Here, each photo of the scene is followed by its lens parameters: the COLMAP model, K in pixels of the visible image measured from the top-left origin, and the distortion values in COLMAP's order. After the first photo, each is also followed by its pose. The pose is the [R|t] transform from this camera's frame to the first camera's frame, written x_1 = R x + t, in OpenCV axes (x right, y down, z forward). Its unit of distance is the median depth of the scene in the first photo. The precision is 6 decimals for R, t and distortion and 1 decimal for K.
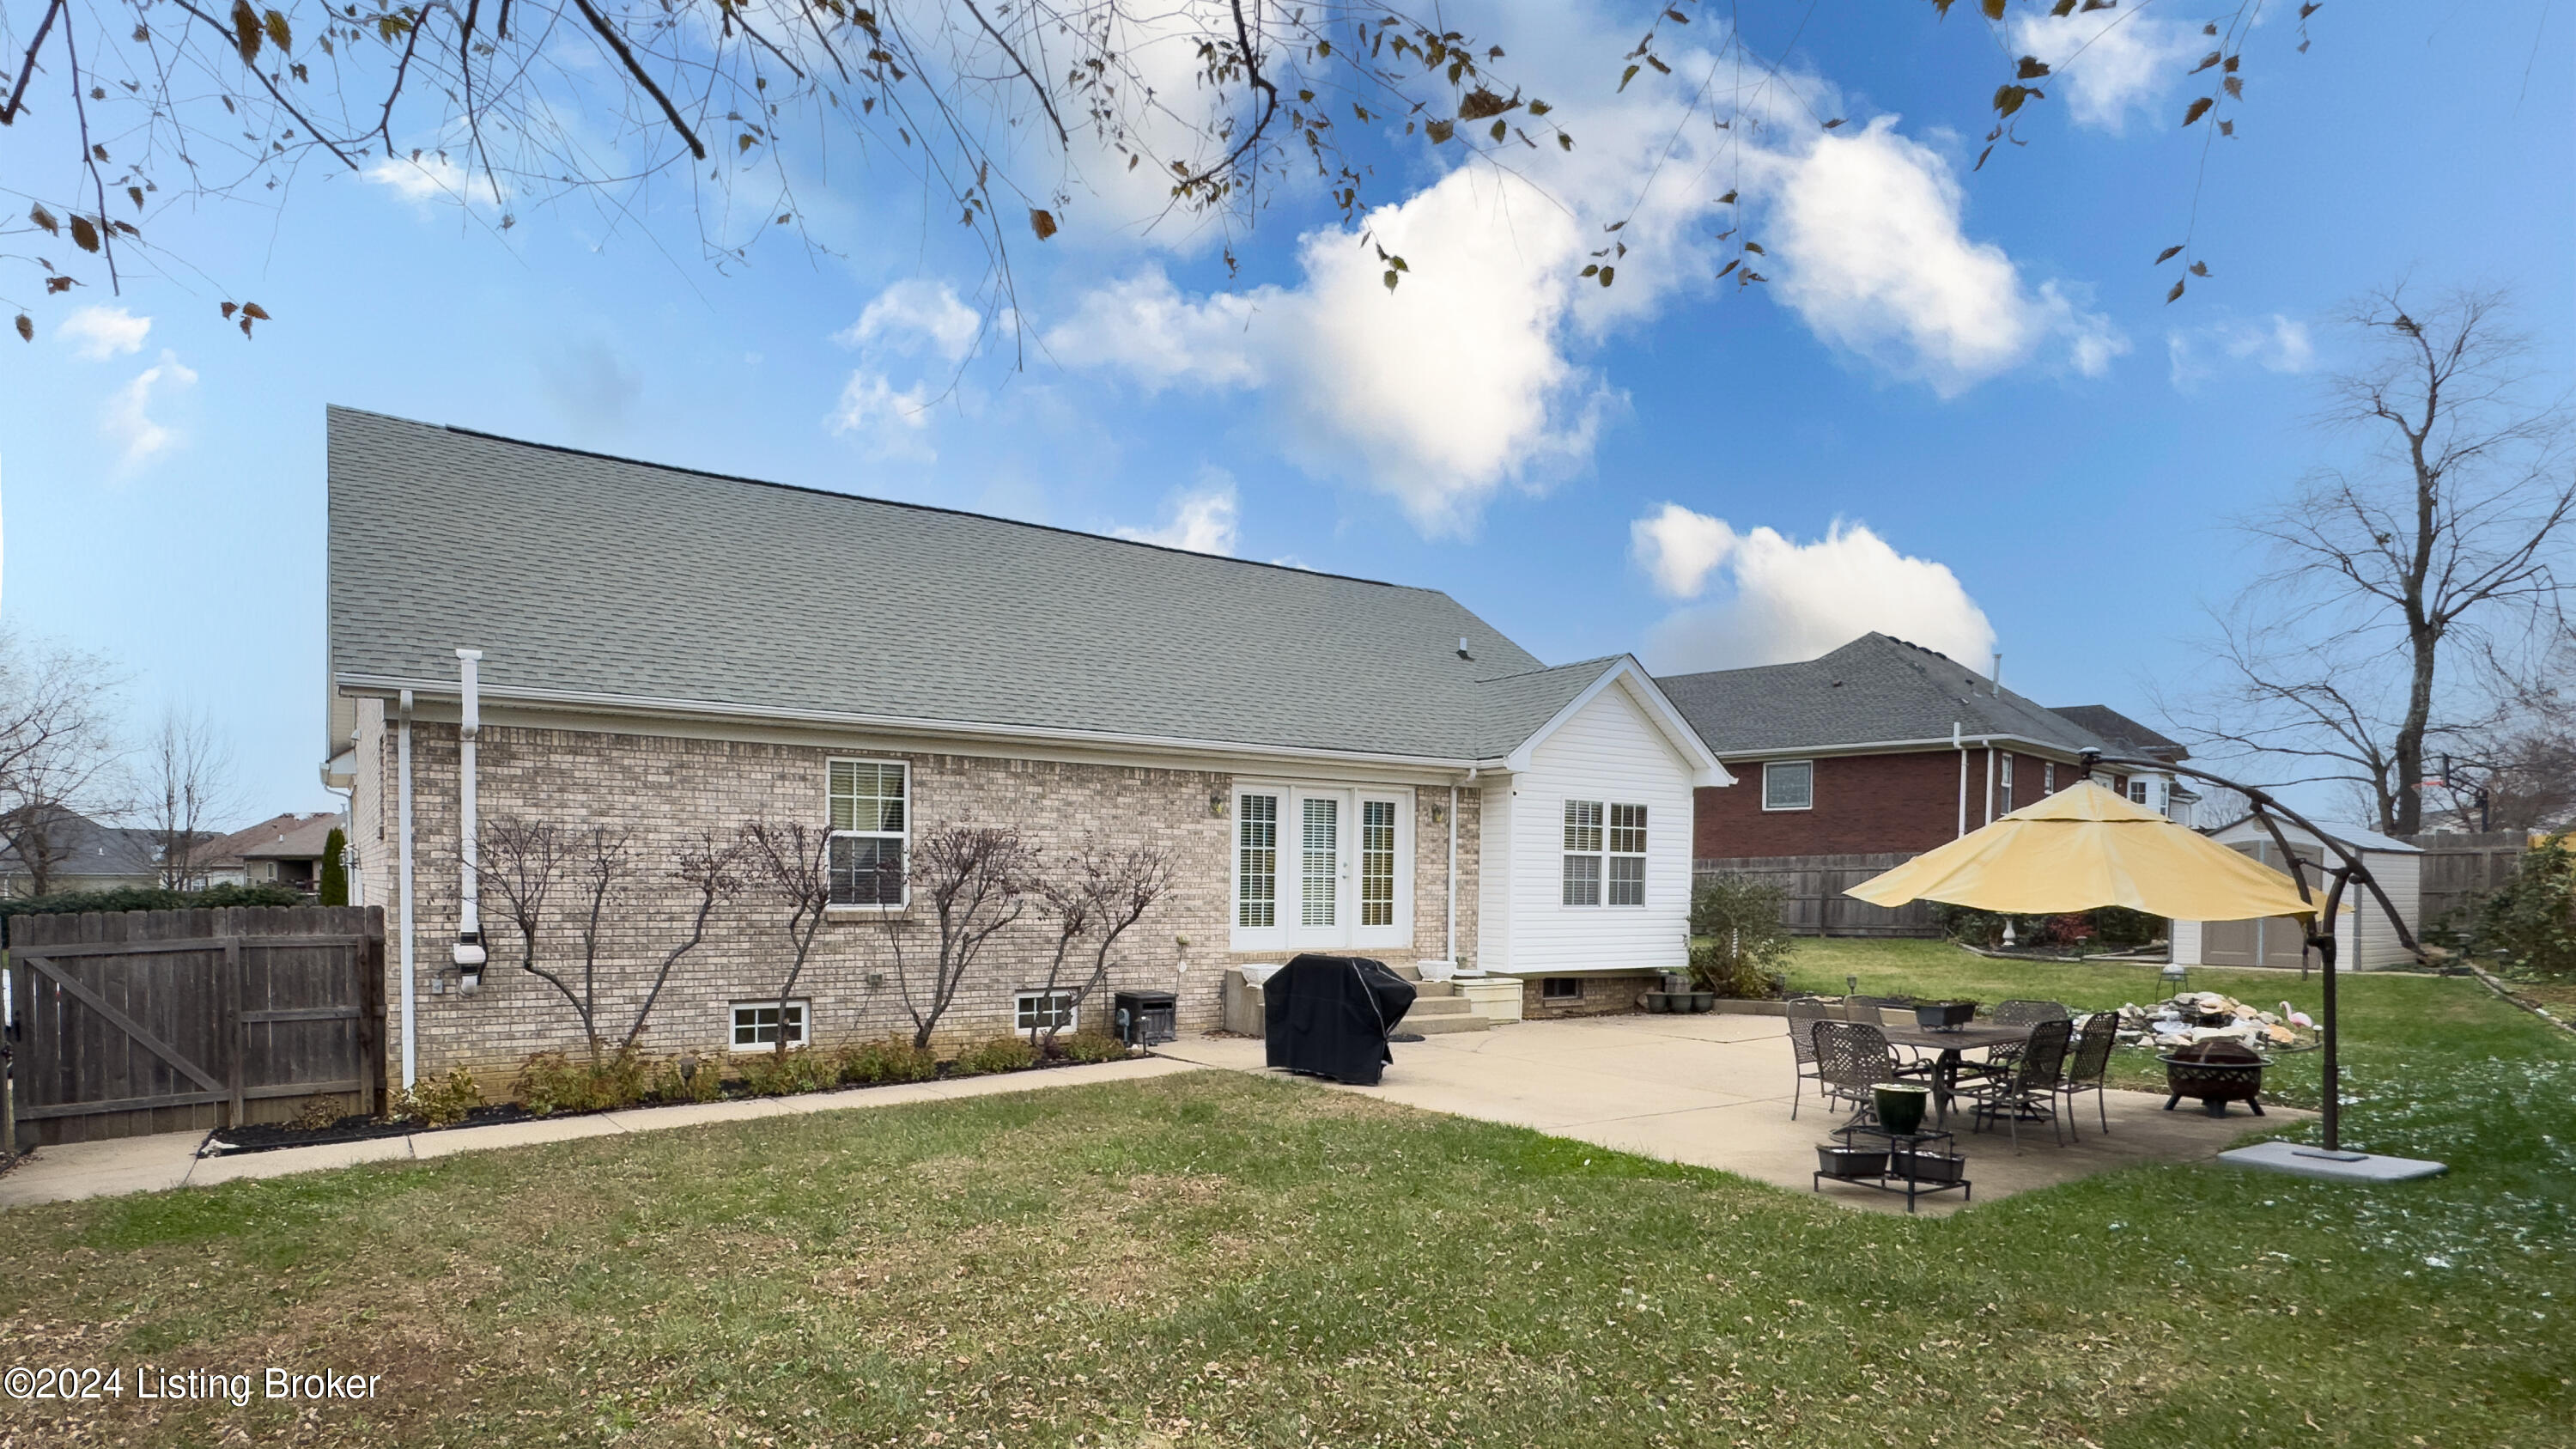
lens RADIAL K [[1194.7, 0, 1290.2], [0, 1194.7, 901.5], [0, 0, 1]] dist [0.000537, 0.001357]
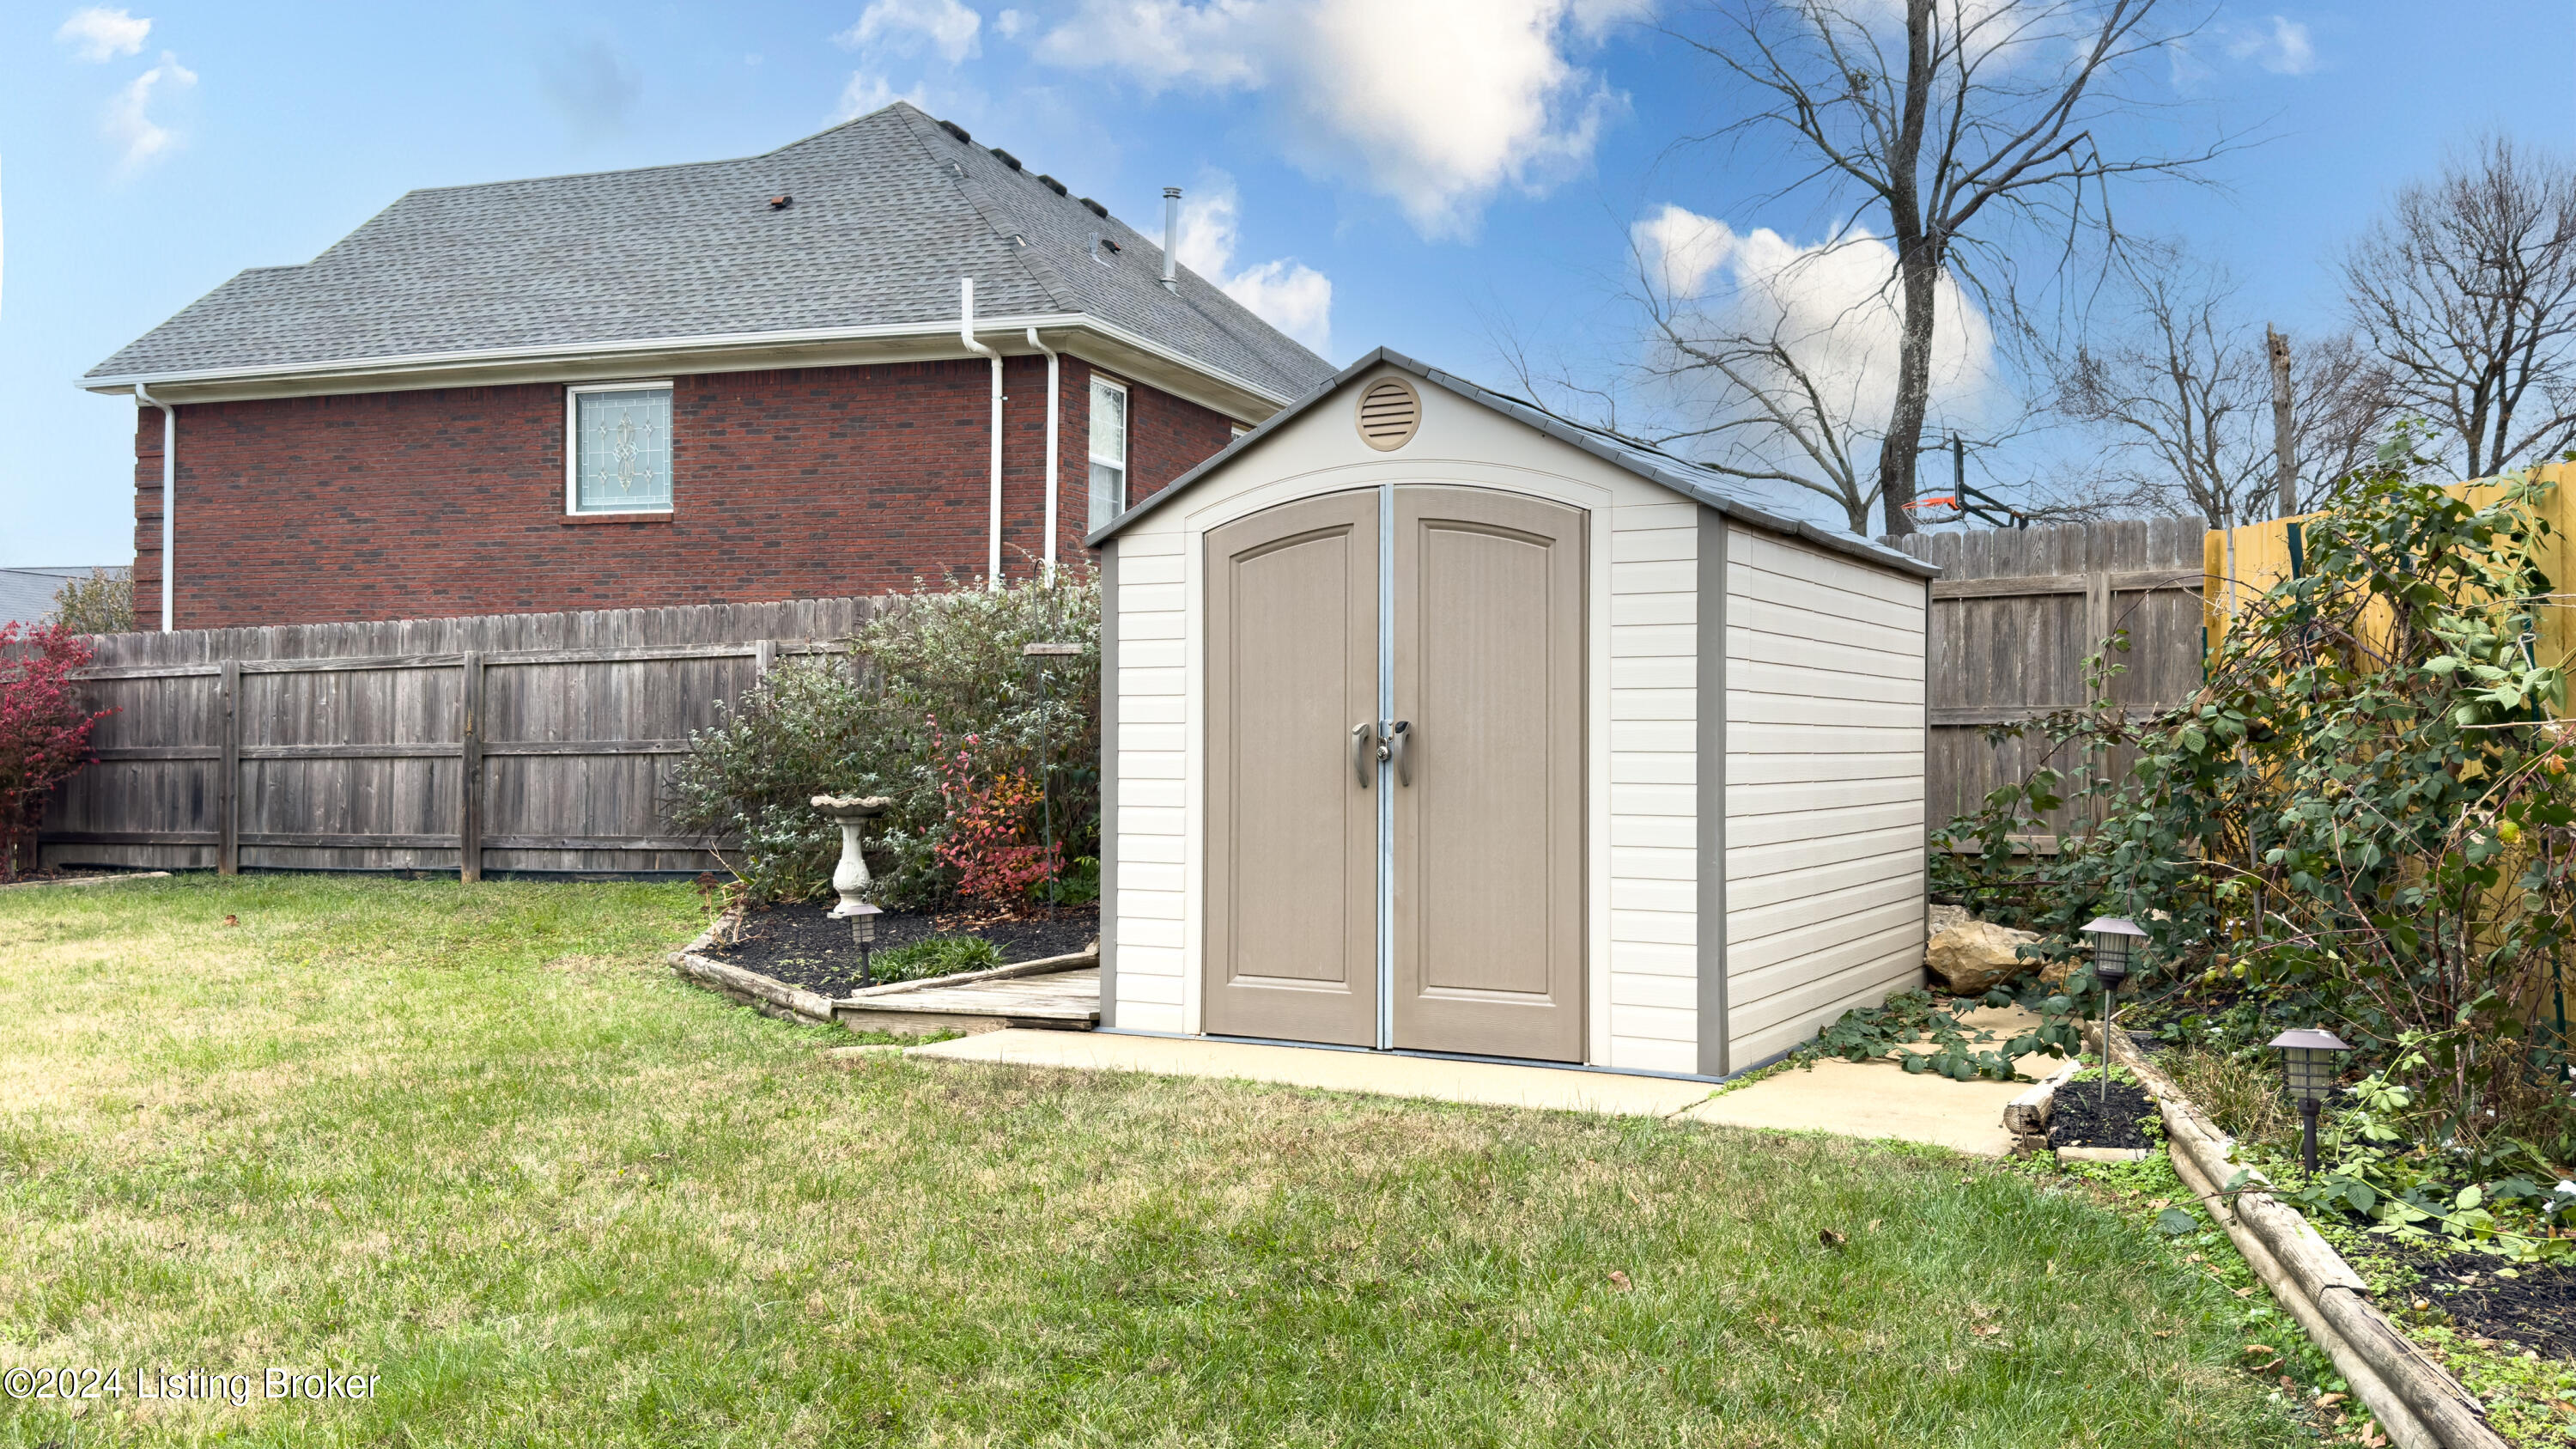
lens RADIAL K [[2084.7, 0, 1284.0], [0, 2084.7, 749.4], [0, 0, 1]] dist [0.017289, -0.045495]
pose [[0.893840, 0.000341, 0.448386, 0.321048], [0.003502, 0.999964, -0.007742, 0.001038], [-0.448373, 0.008490, 0.893806, 0.343171]]
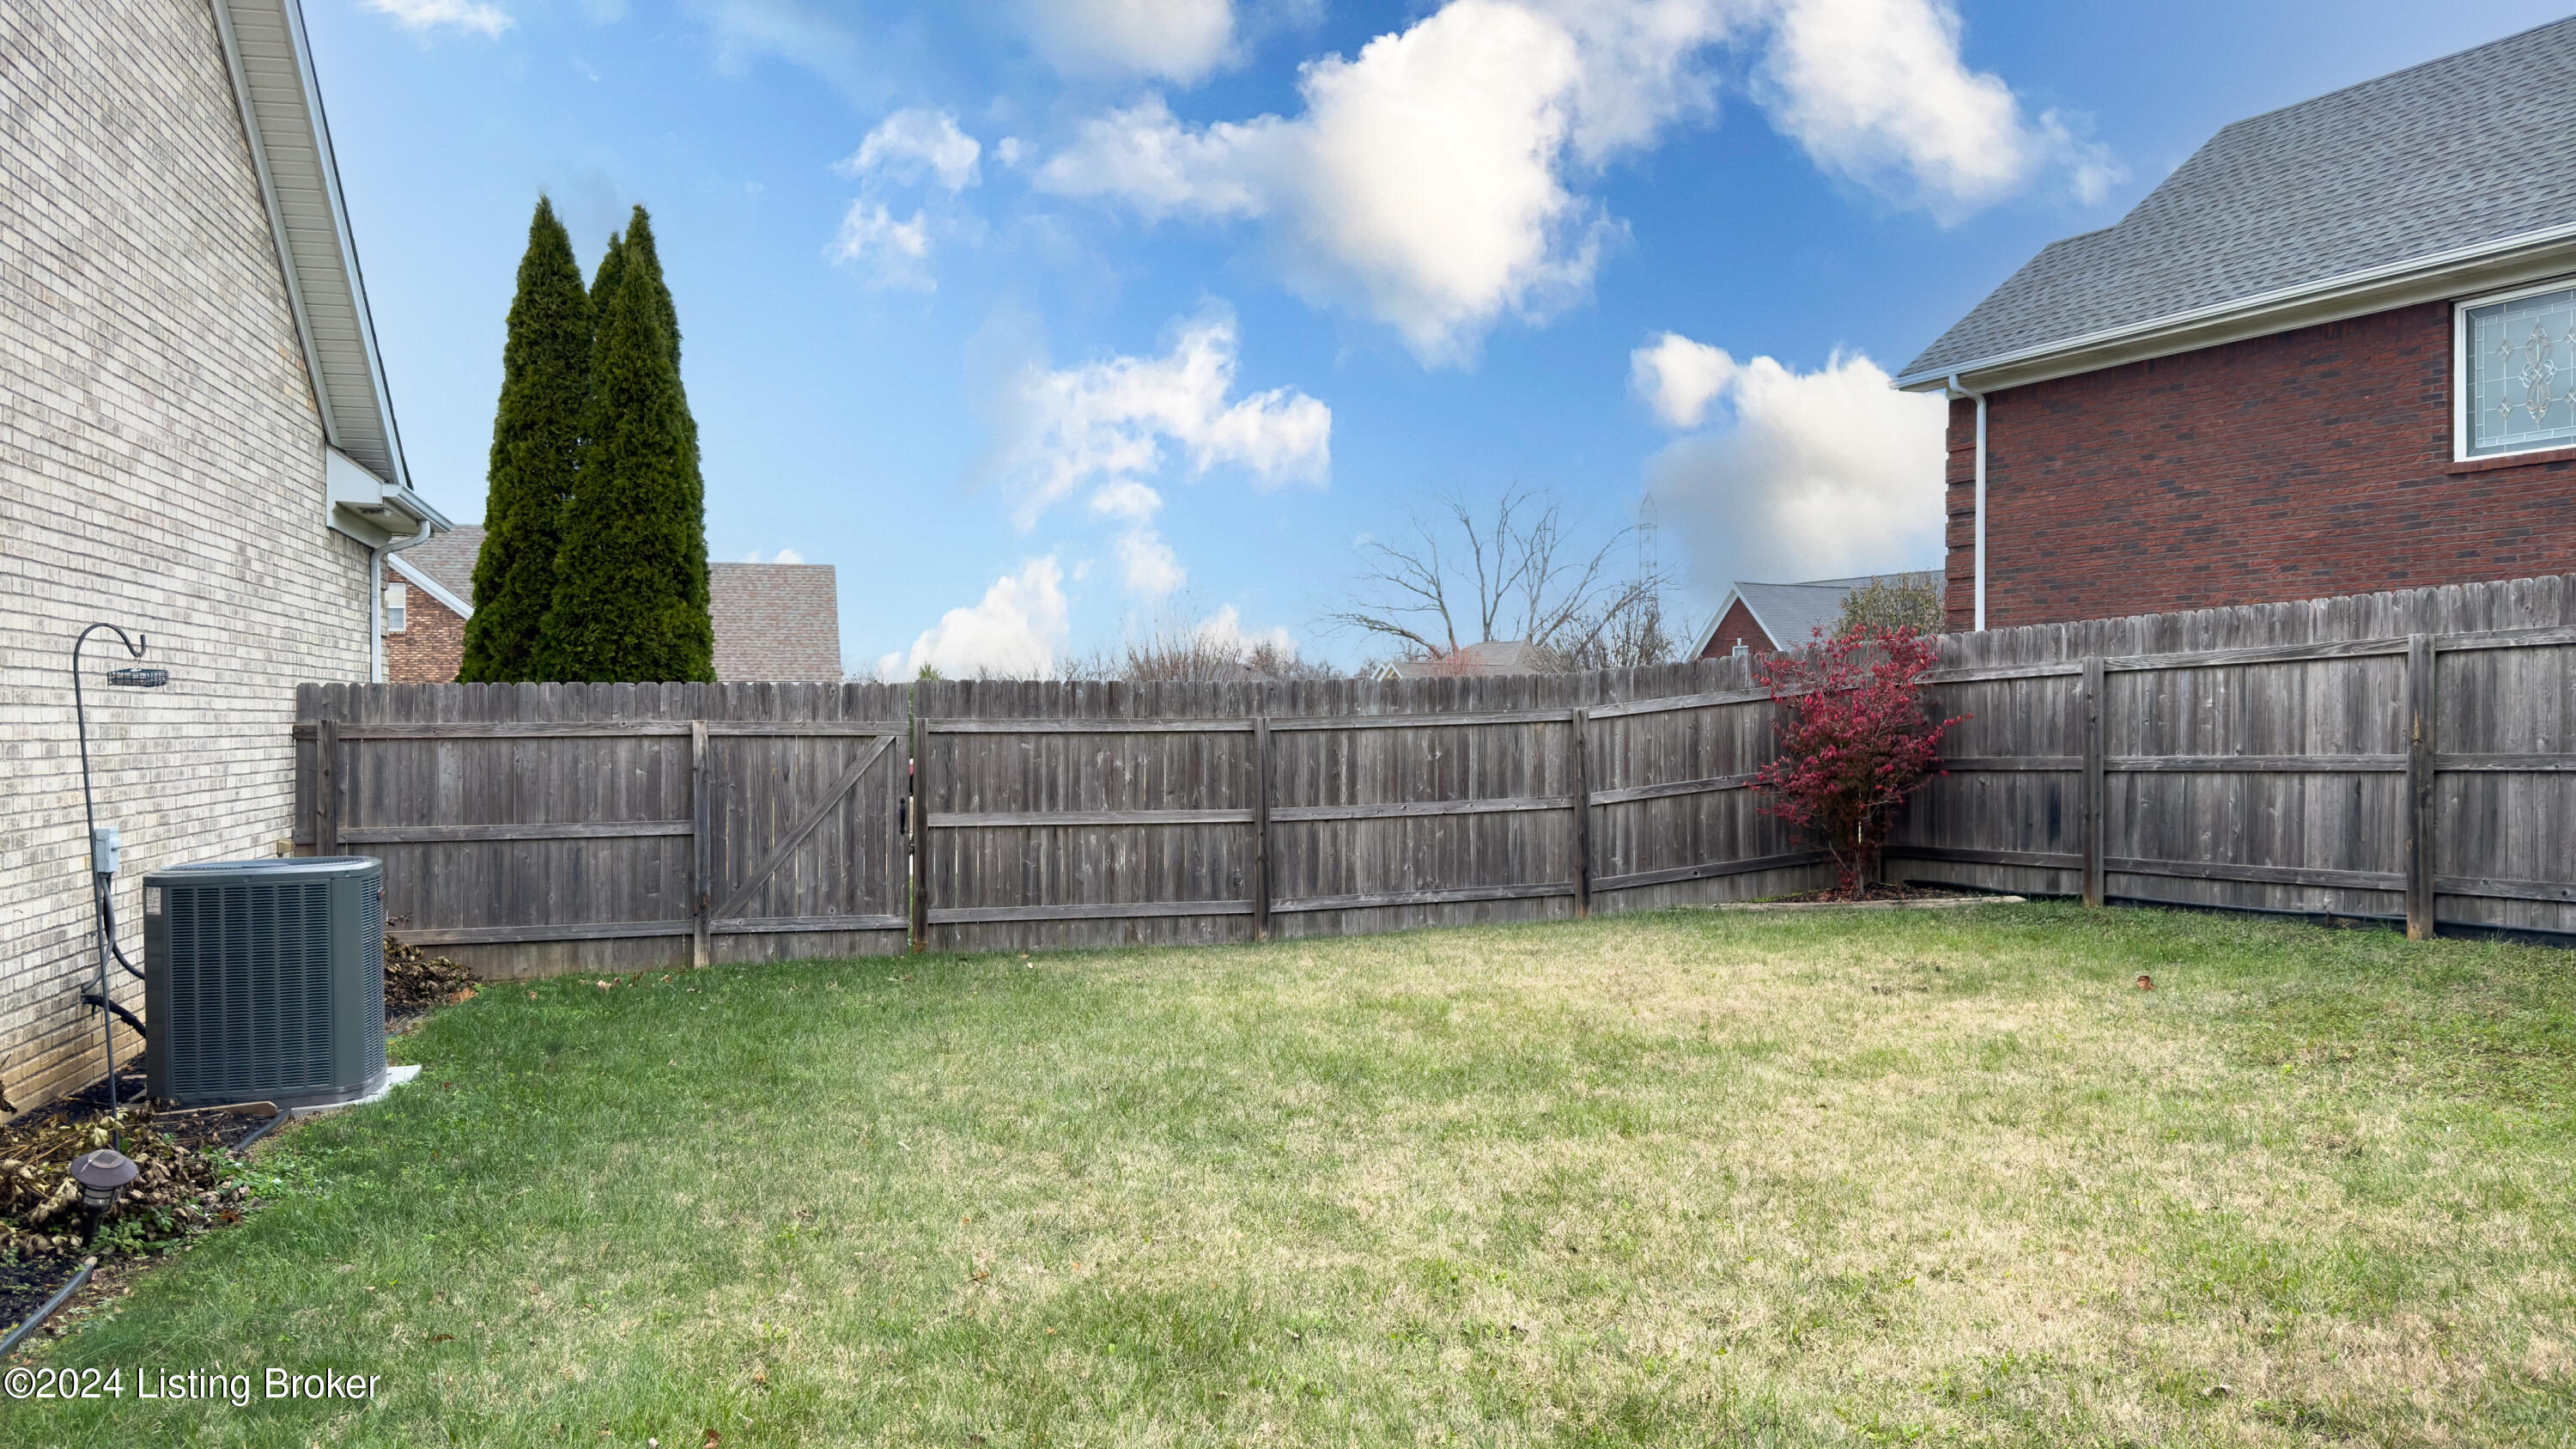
lens RADIAL K [[2063.9, 0, 1286.1], [0, 2063.9, 735.2], [0, 0, 1]] dist [0.013428, -0.021565]
pose [[0.947039, -0.008280, -0.321011, 0.299271], [0.004580, 0.999914, -0.012282, -0.004257], [0.321085, 0.010161, 0.946996, 0.441609]]
